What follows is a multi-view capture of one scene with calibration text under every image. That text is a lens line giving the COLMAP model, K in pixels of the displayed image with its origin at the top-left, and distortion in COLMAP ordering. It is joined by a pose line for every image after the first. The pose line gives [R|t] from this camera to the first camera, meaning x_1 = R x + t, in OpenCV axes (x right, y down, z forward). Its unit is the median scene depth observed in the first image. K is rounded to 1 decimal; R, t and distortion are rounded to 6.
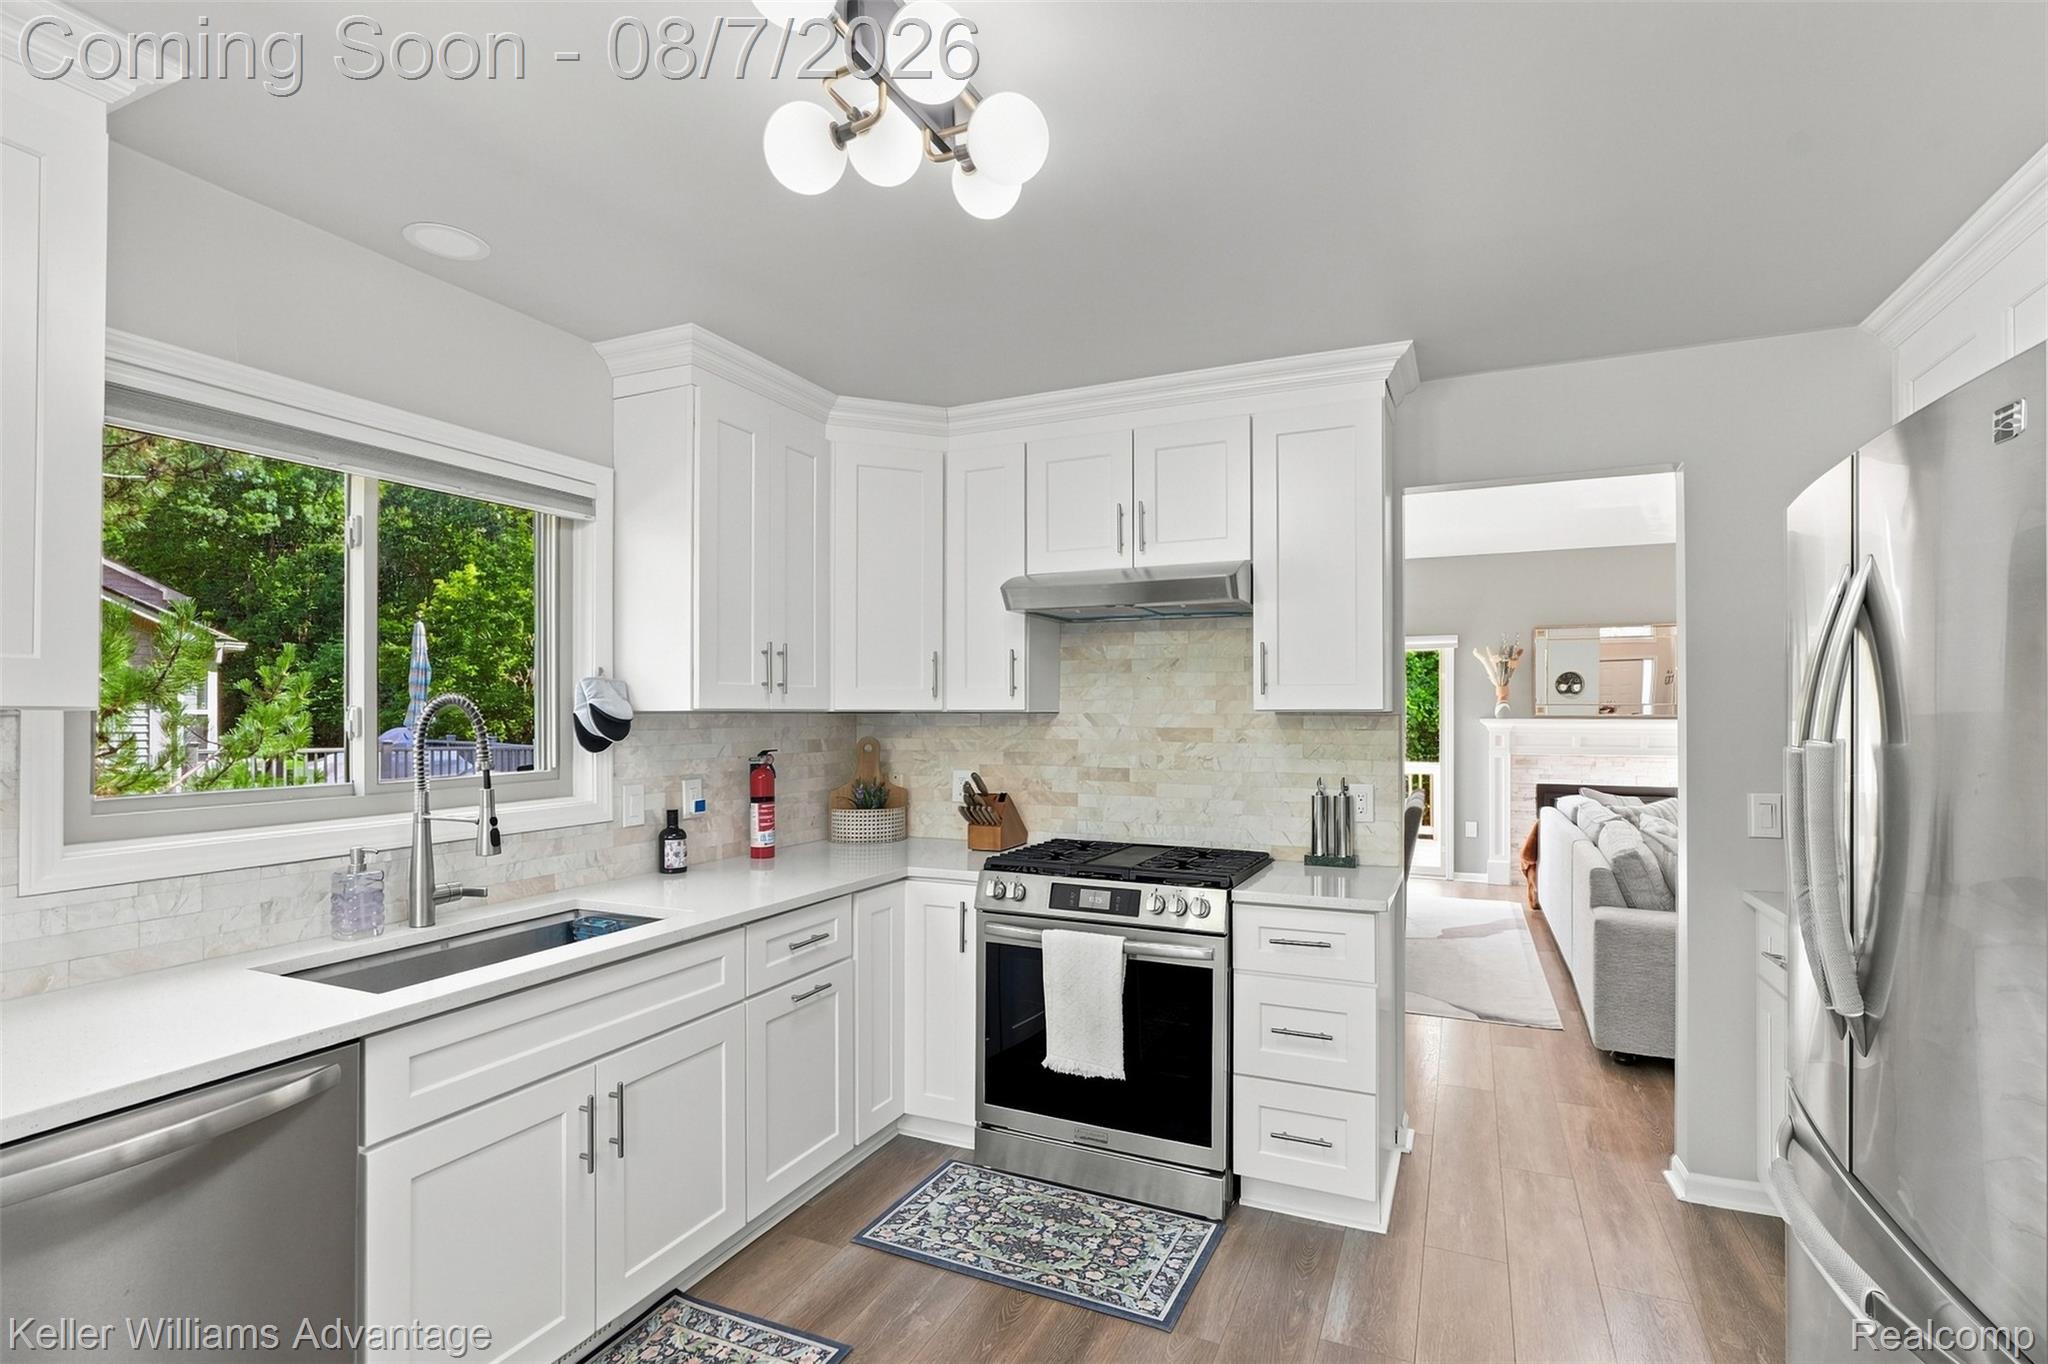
lens RADIAL K [[938.8, 0, 1032.1], [0, 938.8, 716.0], [0, 0, 1]] dist [-0.000014, 0.000494]
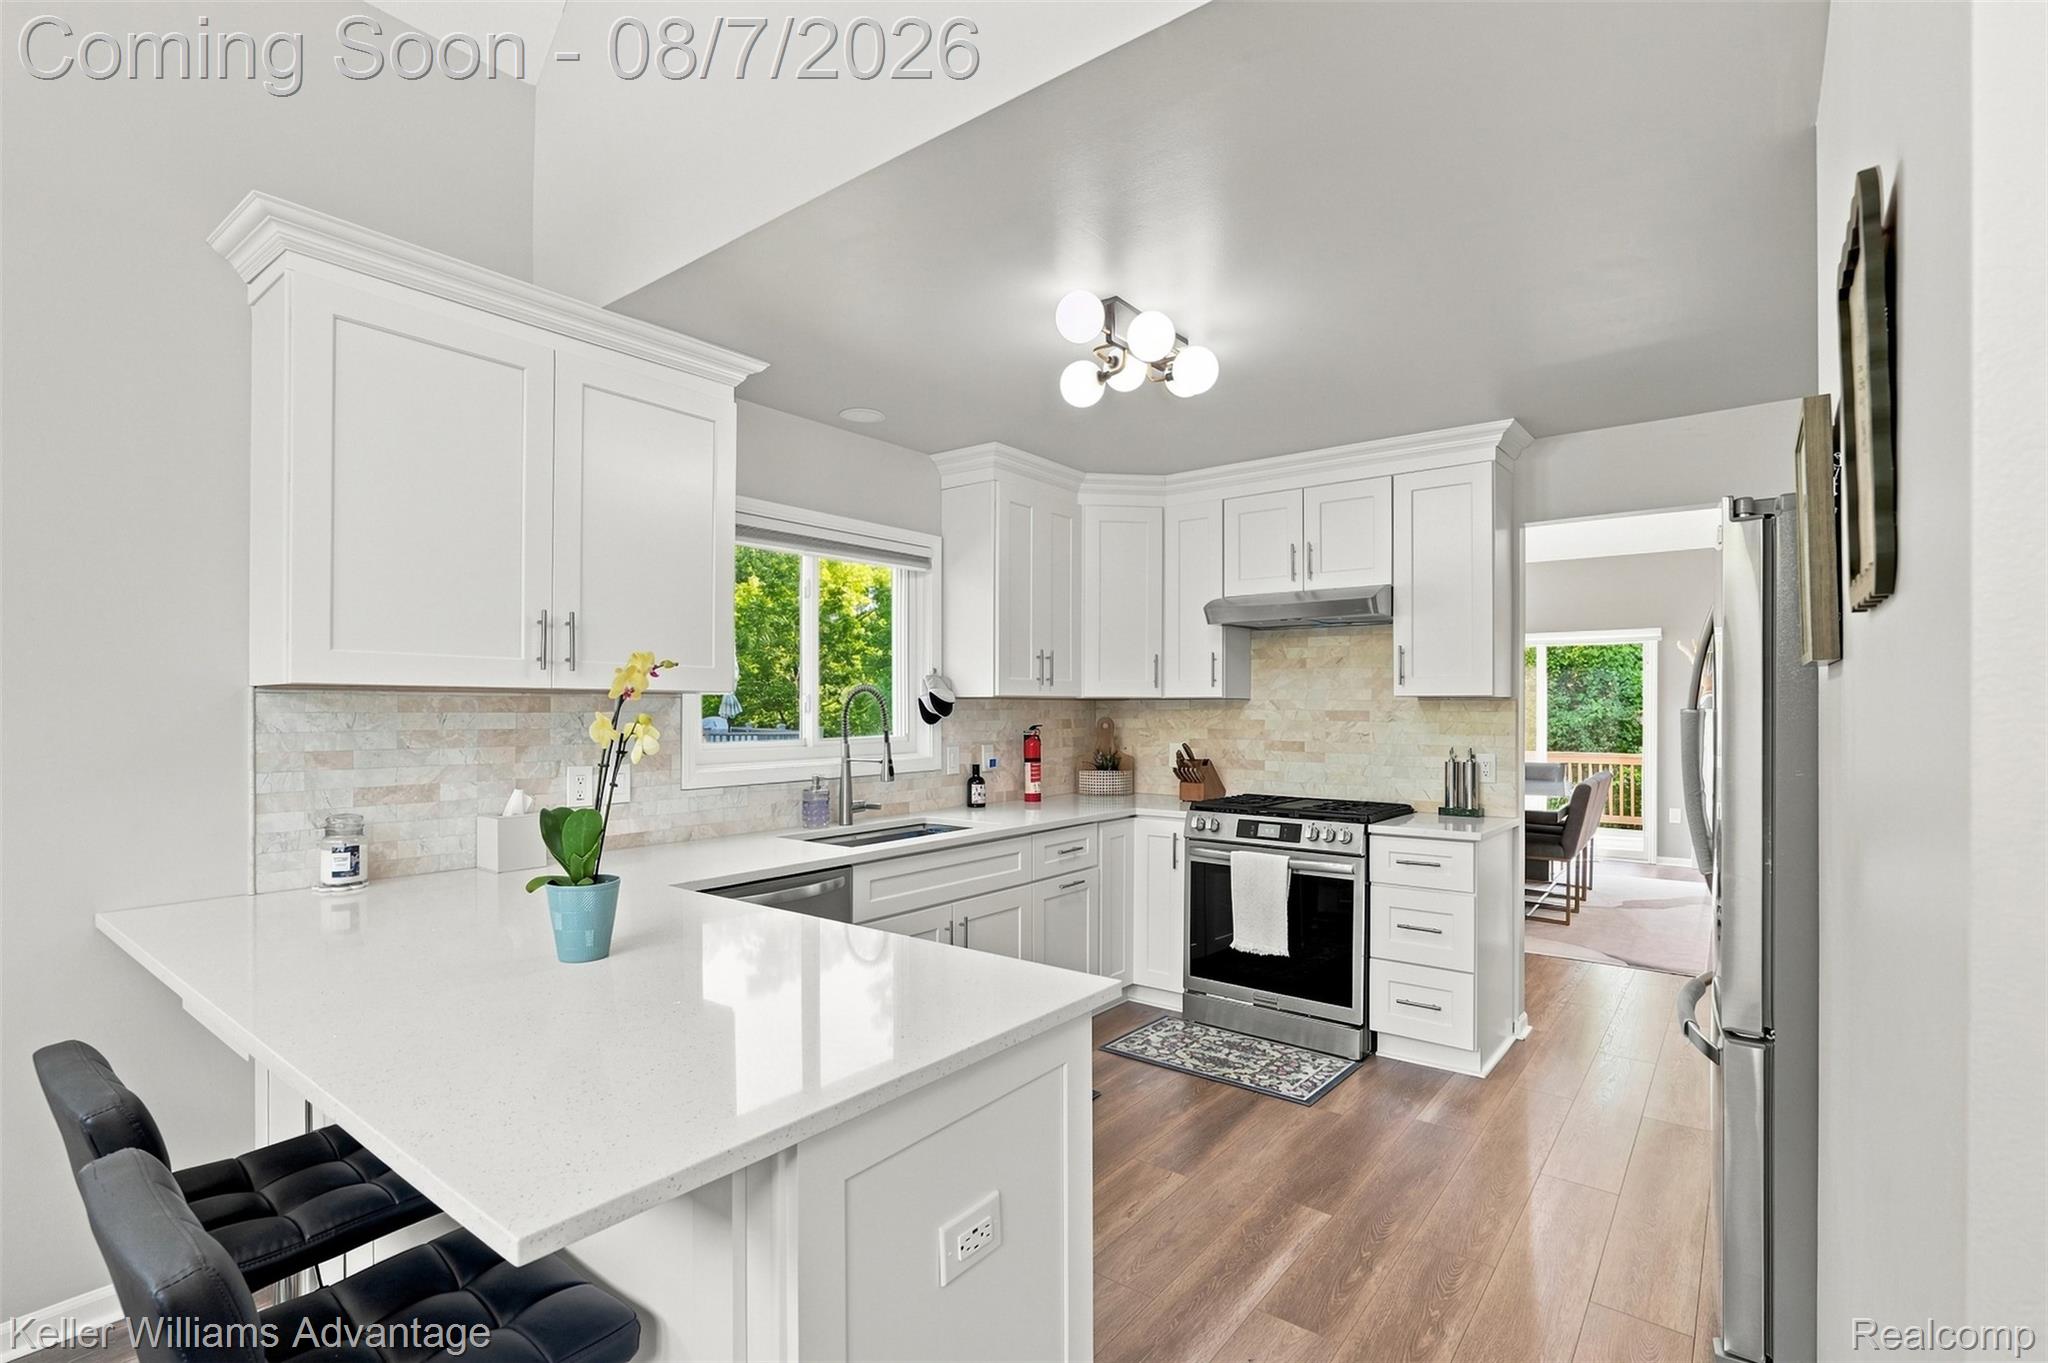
lens RADIAL K [[938.8, 0, 1032.1], [0, 938.8, 715.5], [0, 0, 1]] dist [-0.000014, 0.000494]
pose [[0.972479, 0.003375, -0.232967, 0.046689], [-0.001904, 0.999977, 0.006539, 0.013865], [0.232983, -0.005915, 0.972463, -0.426781]]
